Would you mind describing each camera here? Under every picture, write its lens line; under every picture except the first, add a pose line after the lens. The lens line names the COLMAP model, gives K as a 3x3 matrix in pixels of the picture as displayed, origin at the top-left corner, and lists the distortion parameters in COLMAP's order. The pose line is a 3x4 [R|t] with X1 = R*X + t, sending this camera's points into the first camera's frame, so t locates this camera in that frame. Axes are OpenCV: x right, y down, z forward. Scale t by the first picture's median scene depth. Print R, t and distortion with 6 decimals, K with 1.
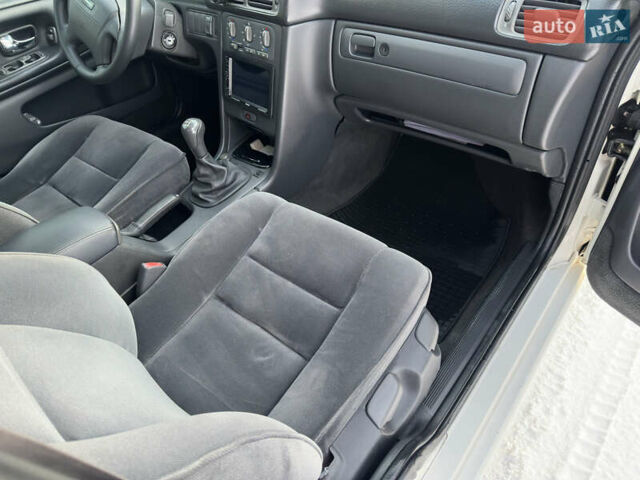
lens RADIAL K [[454.1, 0, 323.4], [0, 454.1, 236.3], [0, 0, 1]] dist [0.058163, -0.082687]
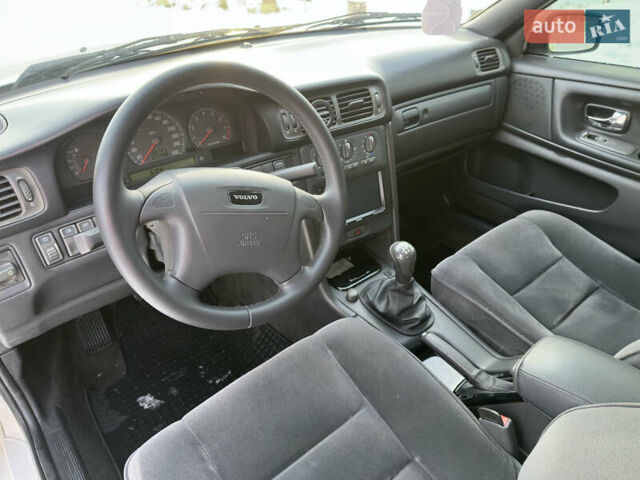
lens RADIAL K [[454.1, 0, 323.4], [0, 454.1, 236.3], [0, 0, 1]] dist [0.058163, -0.082687]
pose [[0.189946, -0.457388, 0.868744, -0.992319], [0.641442, 0.727708, 0.242886, -0.535908], [-0.743285, 0.511114, 0.431614, 0.682893]]
